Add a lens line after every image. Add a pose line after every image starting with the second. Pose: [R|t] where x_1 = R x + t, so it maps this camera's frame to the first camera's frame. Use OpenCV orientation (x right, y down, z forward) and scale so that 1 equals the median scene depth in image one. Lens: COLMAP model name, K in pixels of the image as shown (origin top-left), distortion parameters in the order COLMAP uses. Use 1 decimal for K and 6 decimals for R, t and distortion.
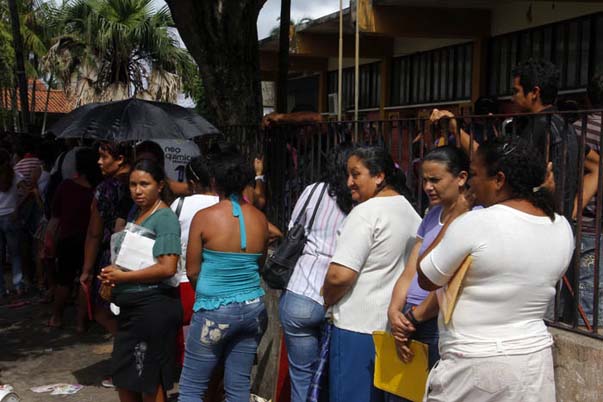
lens RADIAL K [[1069.0, 0, 301.3], [0, 1069.0, 201.3], [0, 0, 1]] dist [0.006128, 0.000000]
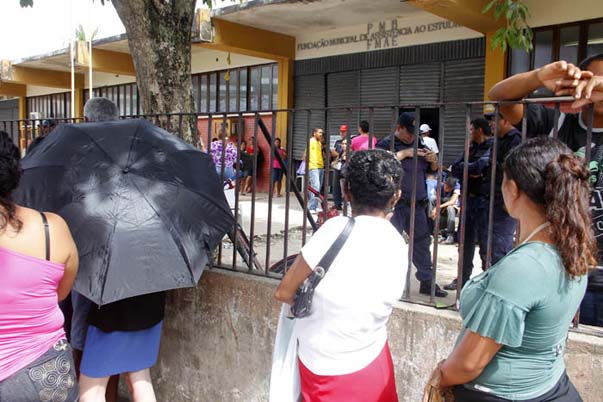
lens RADIAL K [[554.7, 0, 302.3], [0, 554.7, 201.4], [0, 0, 1]] dist [-0.013480, 0.000000]
pose [[0.849546, -0.036358, 0.526260, -0.103162], [0.015595, 0.998917, 0.043837, -0.012044], [-0.527284, -0.029035, 0.849193, 0.291304]]
